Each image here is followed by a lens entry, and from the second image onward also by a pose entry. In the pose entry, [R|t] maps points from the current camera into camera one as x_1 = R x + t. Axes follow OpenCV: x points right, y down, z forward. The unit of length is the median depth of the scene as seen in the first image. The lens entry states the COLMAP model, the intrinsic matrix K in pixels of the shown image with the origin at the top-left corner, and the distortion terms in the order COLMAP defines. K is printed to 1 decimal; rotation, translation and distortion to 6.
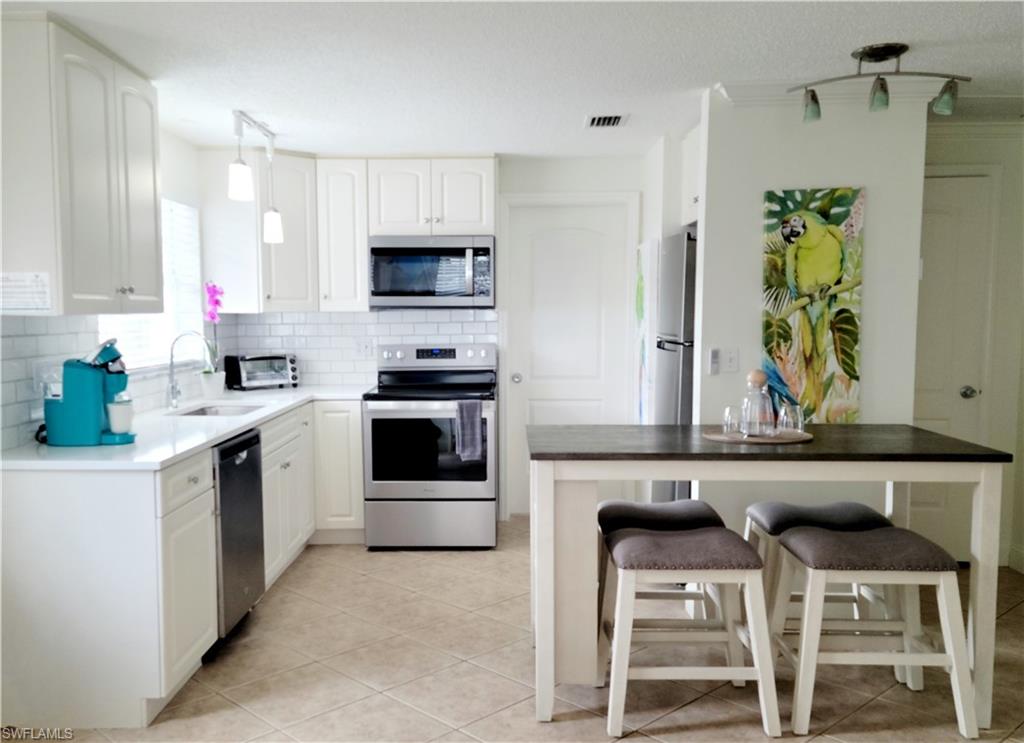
lens RADIAL K [[907.9, 0, 494.8], [0, 907.9, 390.5], [0, 0, 1]] dist [0.082243, 0.006462]
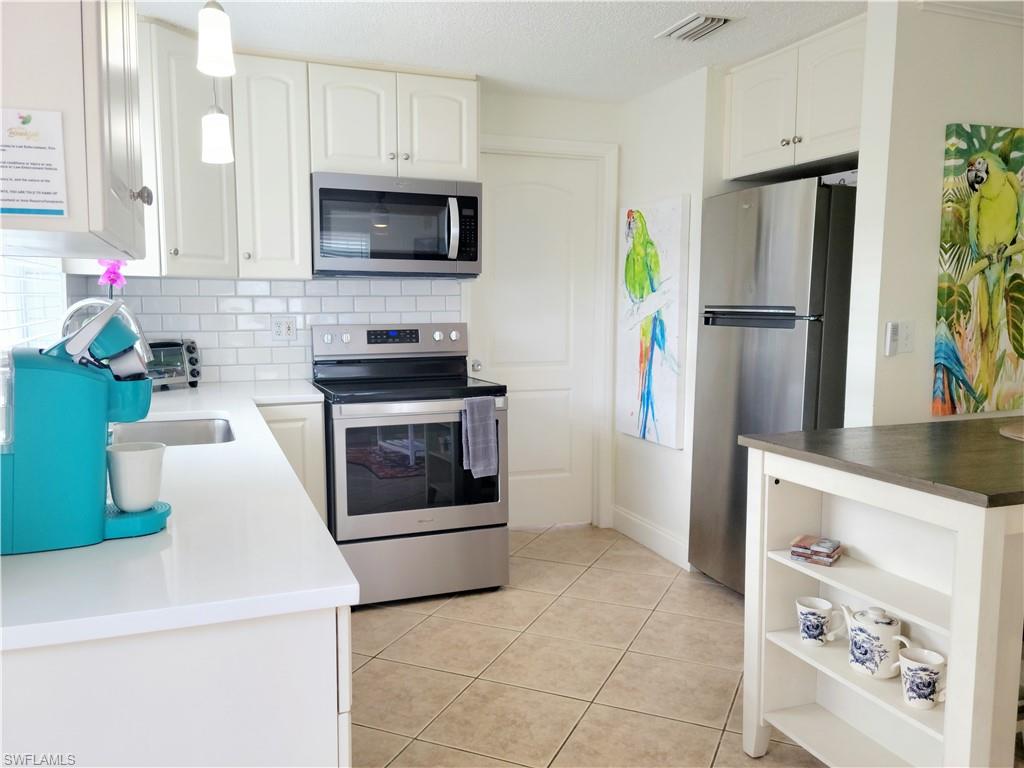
lens RADIAL K [[810.7, 0, 510.0], [0, 810.7, 387.0], [0, 0, 1]] dist [0.073887, -0.080807]
pose [[0.925625, -0.034324, 0.376883, -0.331522], [0.027820, 0.999355, 0.022688, -0.015740], [-0.377419, -0.010516, 0.925983, 0.473880]]
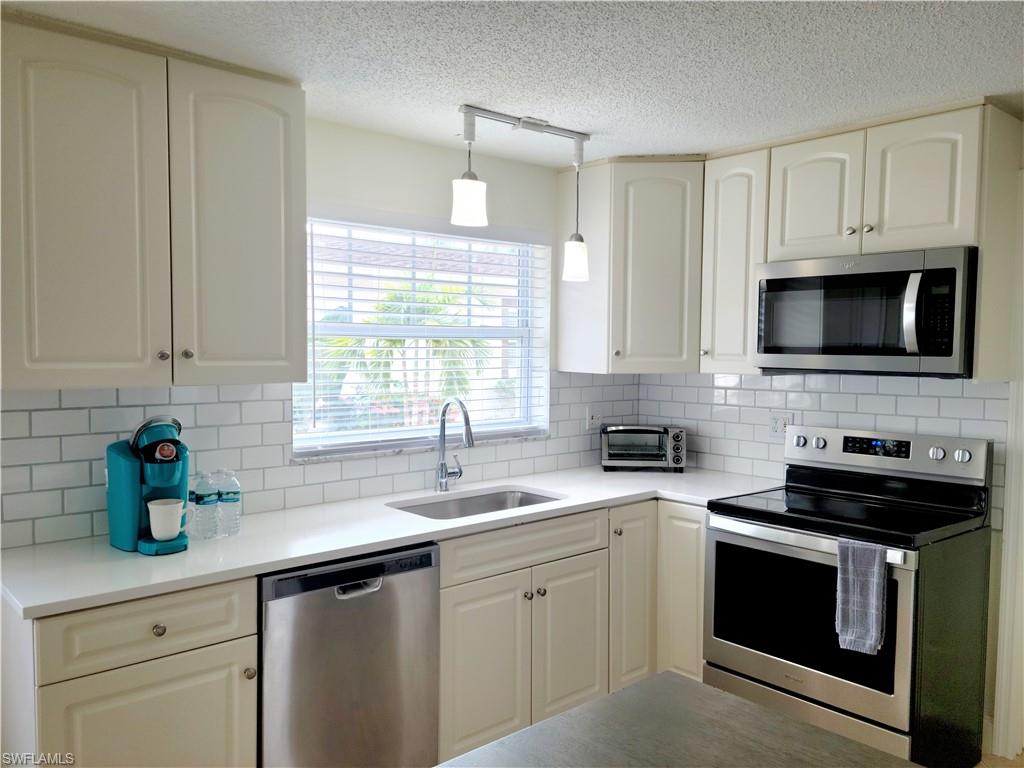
lens RADIAL K [[810.7, 0, 505.6], [0, 810.7, 393.6], [0, 0, 1]] dist [0.073887, -0.080807]
pose [[0.677415, 0.052557, -0.733721, 0.242980], [-0.075676, 0.997131, 0.001556, -0.083344], [0.731698, 0.054471, 0.679449, 0.631069]]
